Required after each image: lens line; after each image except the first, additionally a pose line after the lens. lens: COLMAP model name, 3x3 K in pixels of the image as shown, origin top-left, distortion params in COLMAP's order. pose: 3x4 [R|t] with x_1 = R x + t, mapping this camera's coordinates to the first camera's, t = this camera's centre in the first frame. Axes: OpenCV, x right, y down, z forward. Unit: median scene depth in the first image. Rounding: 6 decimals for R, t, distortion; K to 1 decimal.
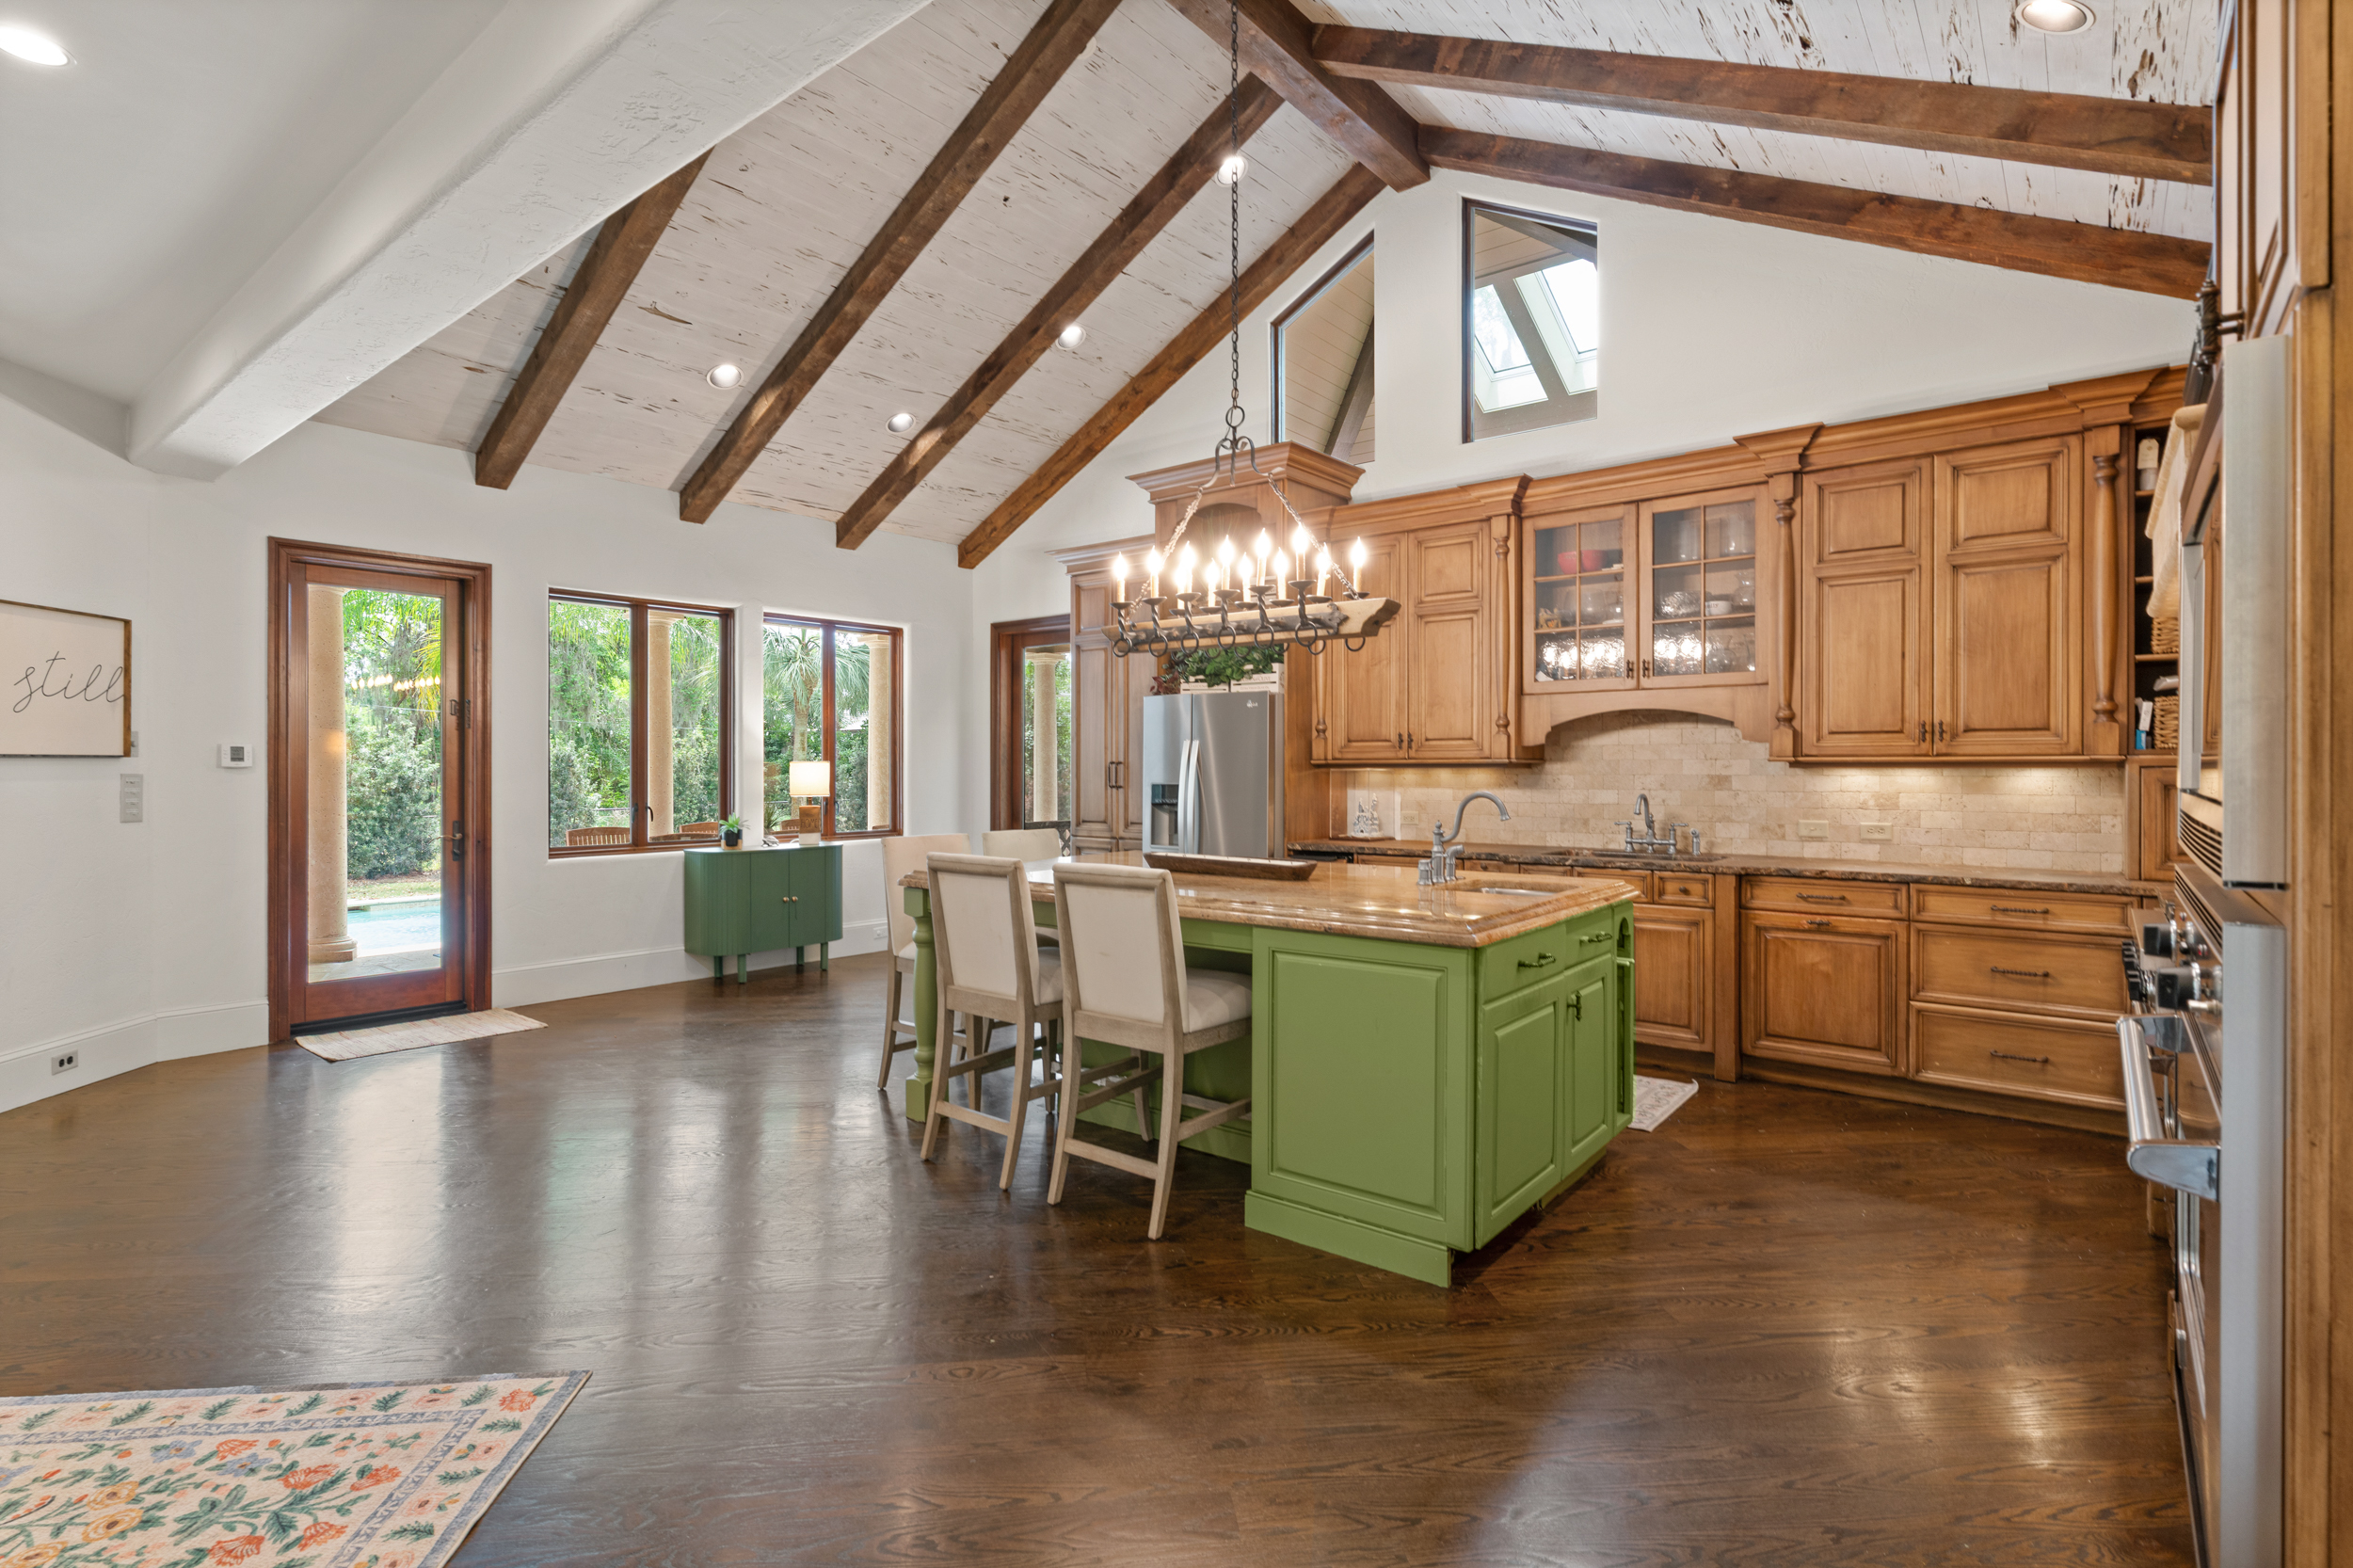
lens RADIAL K [[1128.4, 0, 1170.0], [0, 1128.4, 768.8], [0, 0, 1]] dist [0.001739, 0.000195]
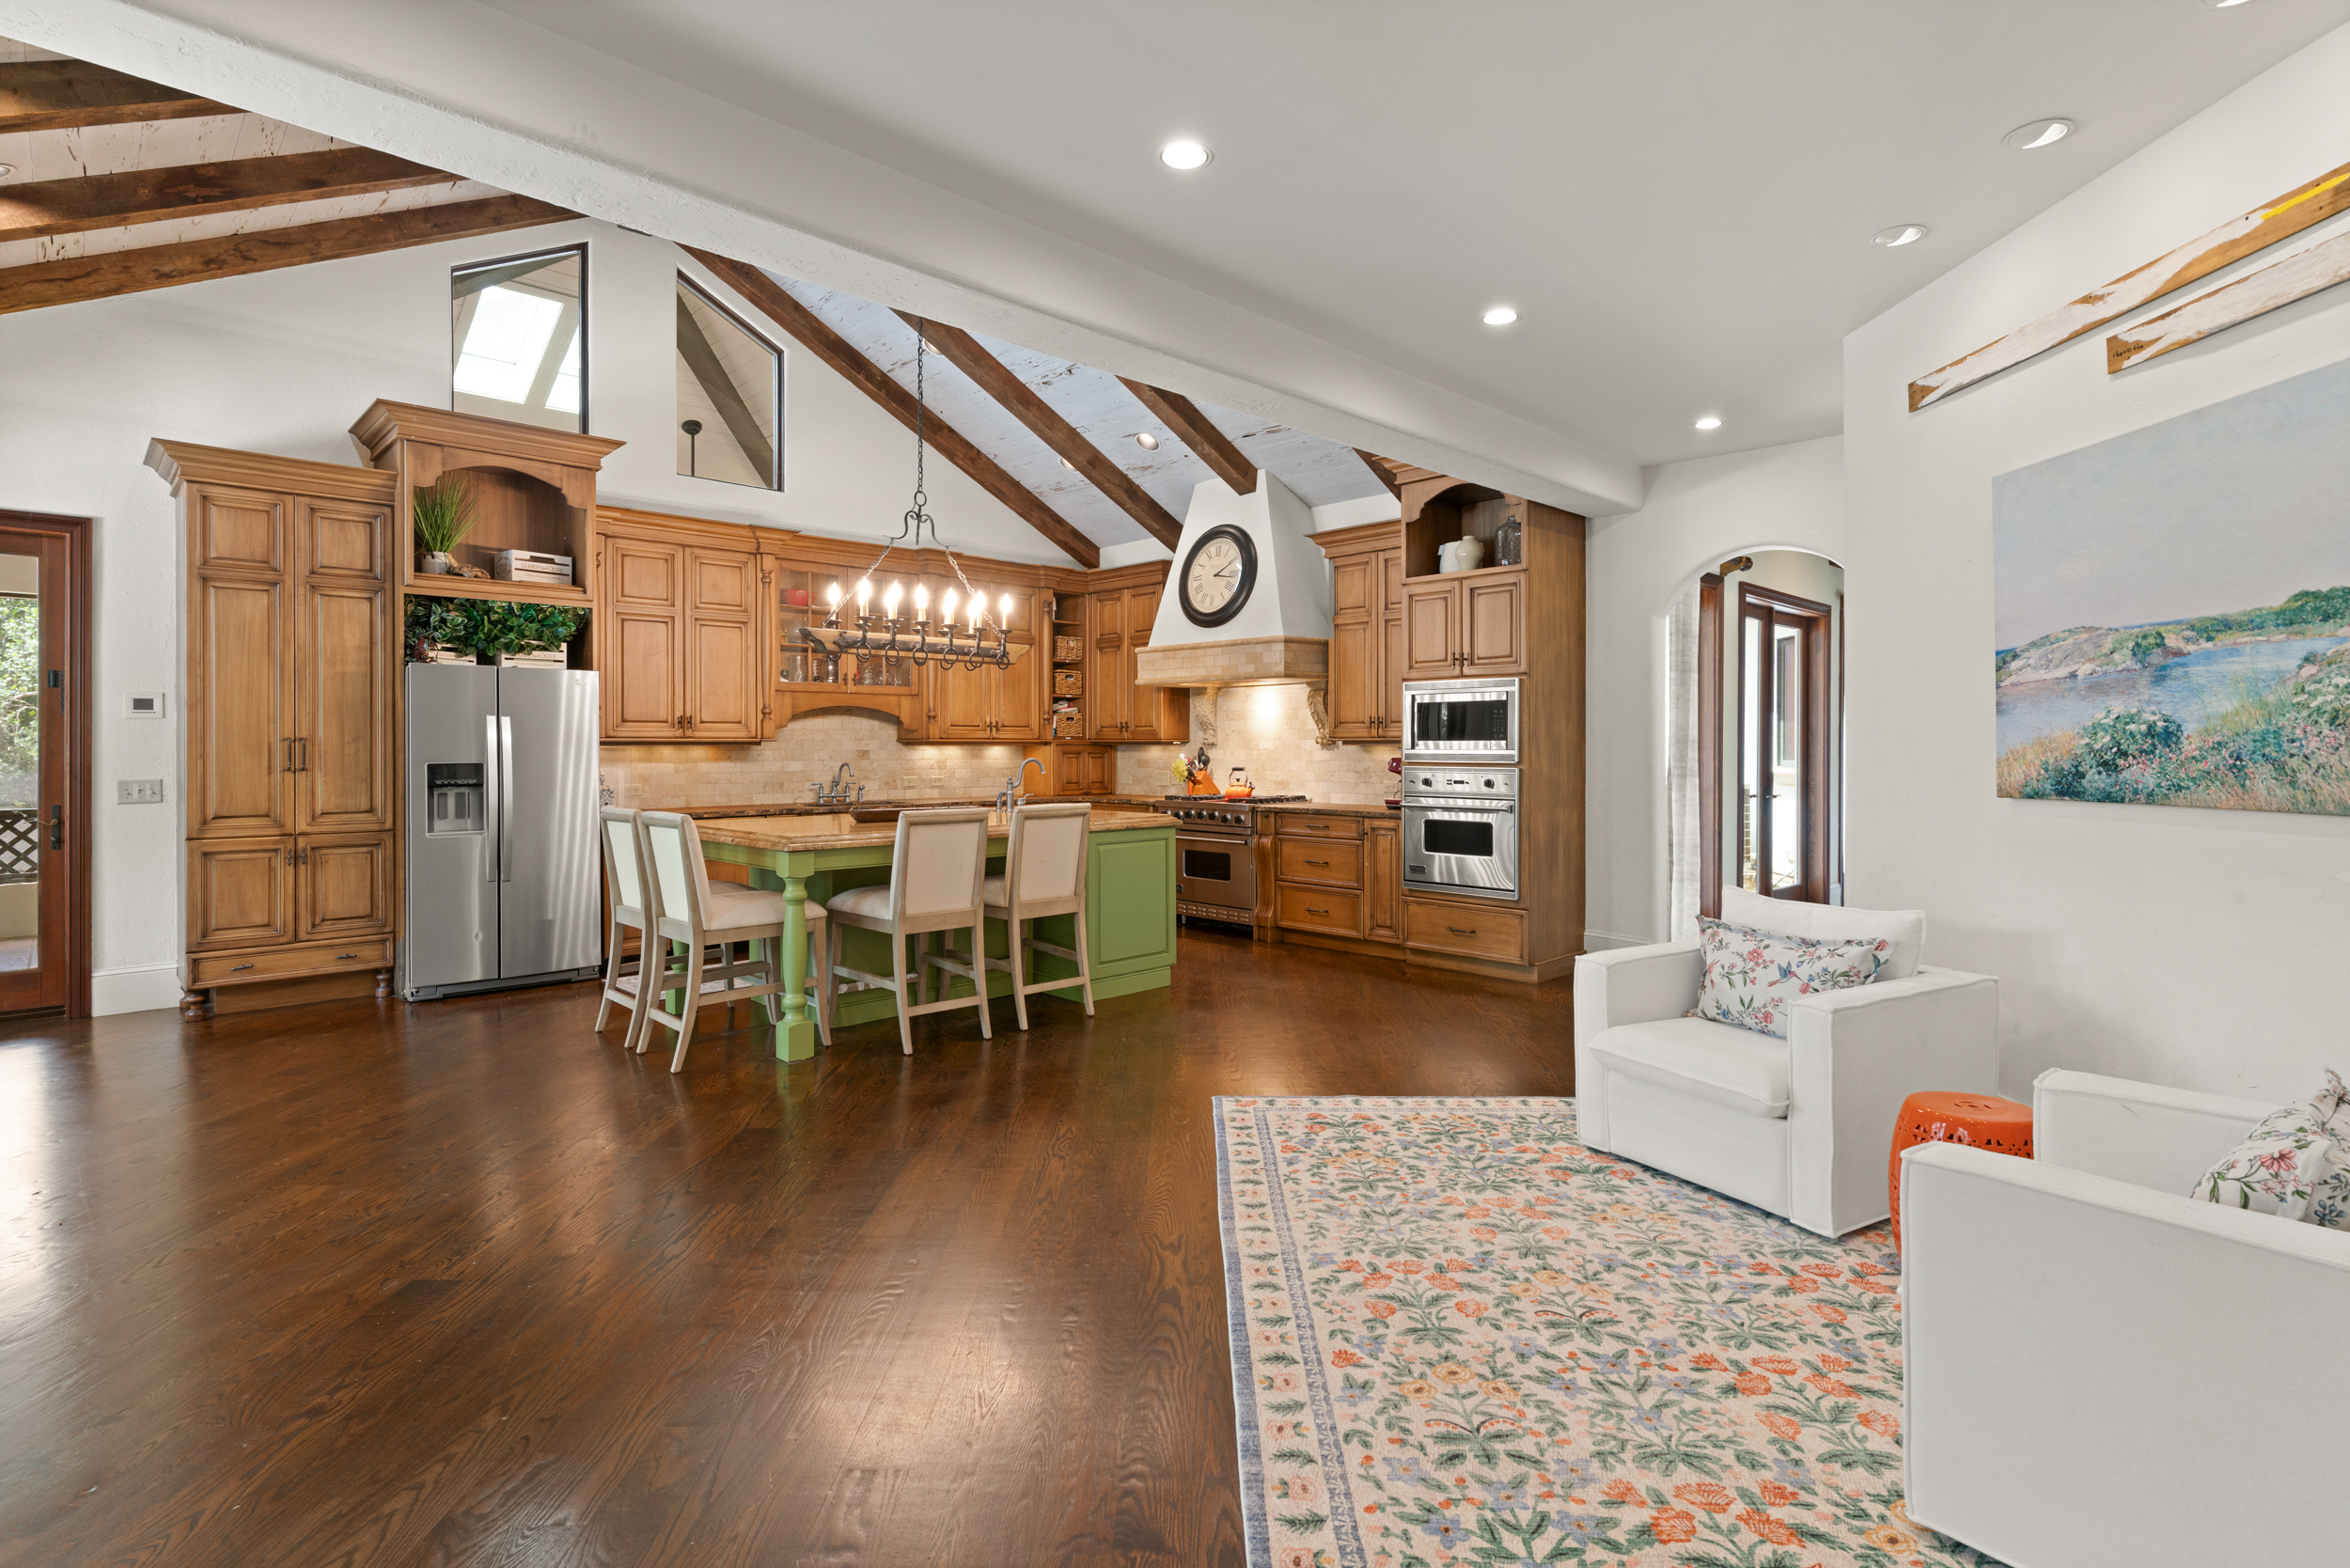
lens RADIAL K [[1142.1, 0, 1176.4], [0, 1142.1, 746.5], [0, 0, 1]] dist [0.001800, 0.000172]
pose [[0.109207, 0.000008, 0.994019, -1.112923], [0.002543, 0.999997, -0.000288, 0.002432], [-0.994016, 0.002560, 0.109206, 0.431661]]
